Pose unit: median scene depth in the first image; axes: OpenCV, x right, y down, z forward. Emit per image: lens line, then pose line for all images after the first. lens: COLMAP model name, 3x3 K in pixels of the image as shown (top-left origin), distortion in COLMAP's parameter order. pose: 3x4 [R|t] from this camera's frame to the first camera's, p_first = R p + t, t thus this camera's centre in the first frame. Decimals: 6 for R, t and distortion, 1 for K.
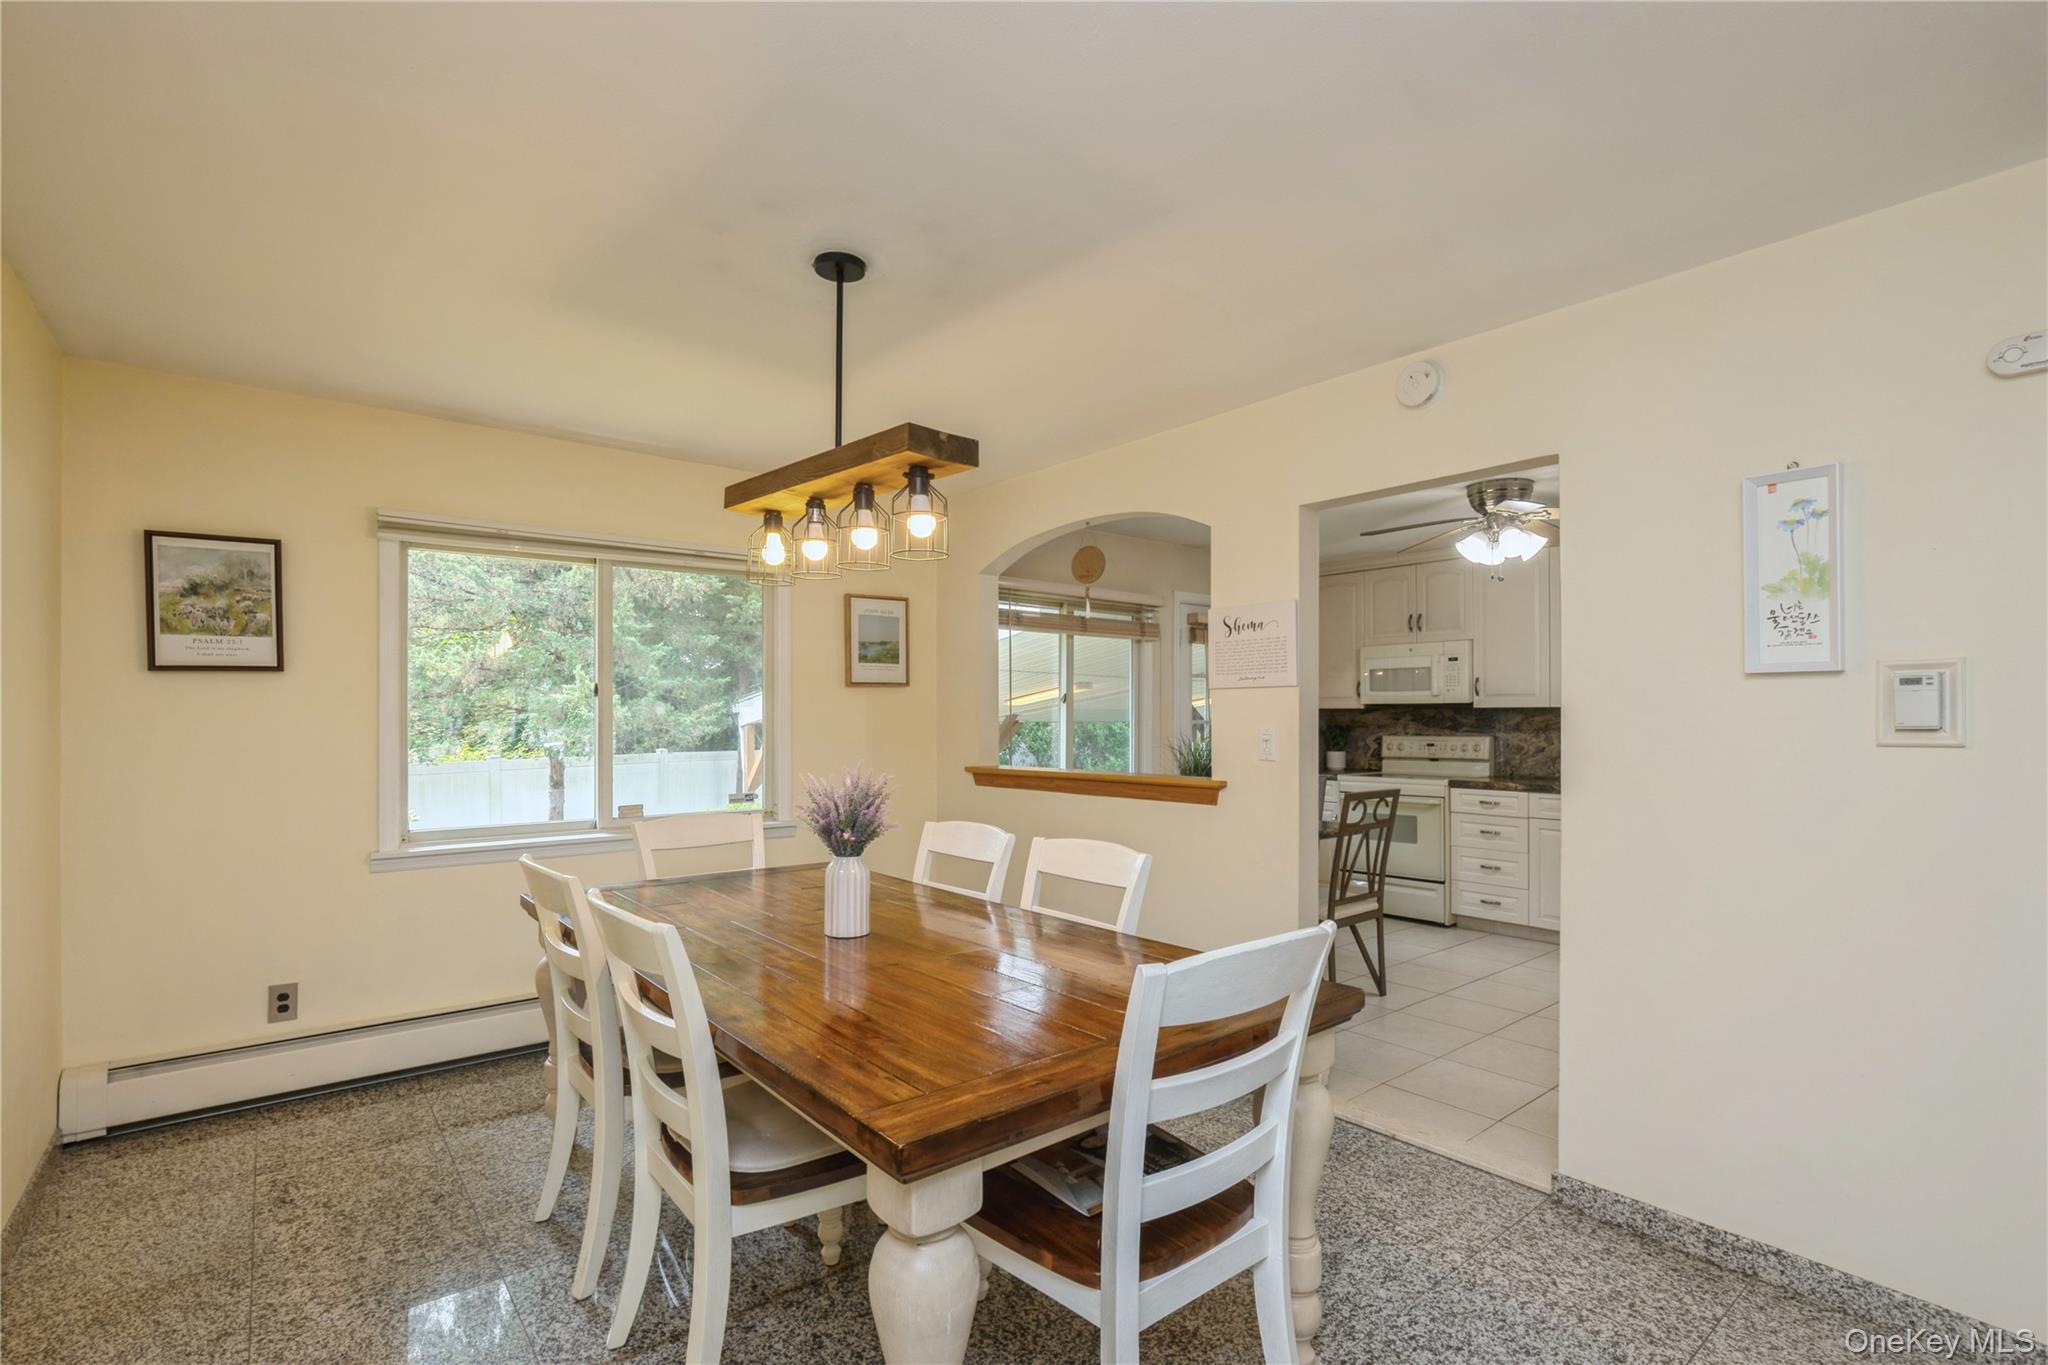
lens RADIAL K [[952.8, 0, 1022.9], [0, 952.8, 709.6], [0, 0, 1]] dist [-0.005753, 0.001671]
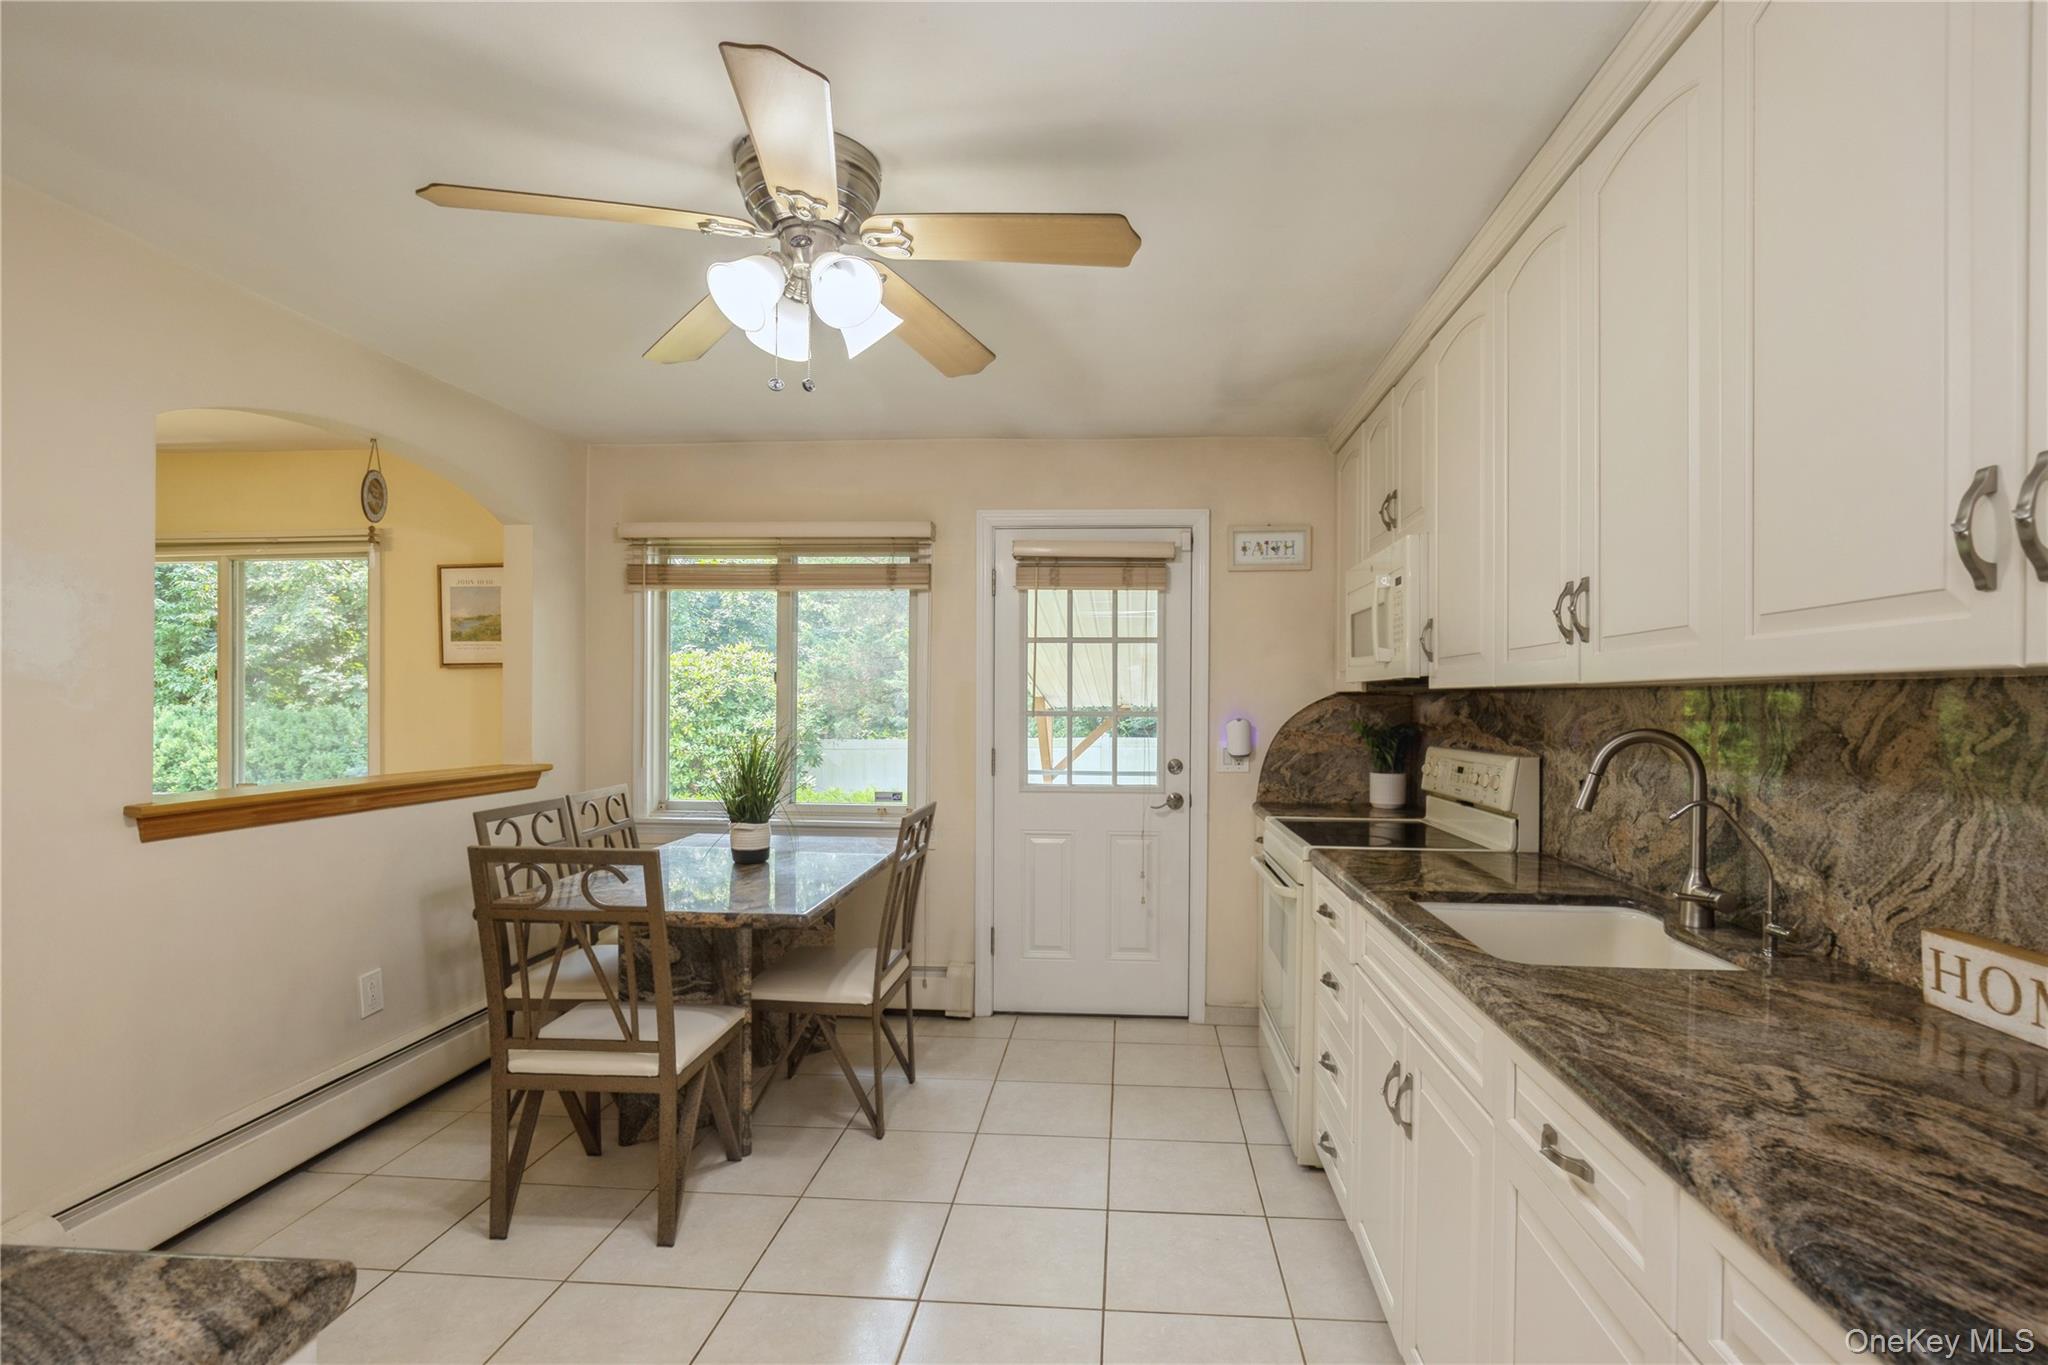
lens RADIAL K [[952.8, 0, 1057.6], [0, 952.8, 701.8], [0, 0, 1]] dist [-0.005753, 0.001671]
pose [[0.725689, 0.004413, -0.688008, 0.670642], [0.000157, 0.999978, 0.006580, 0.001190], [0.688022, -0.004883, 0.725673, 0.585972]]
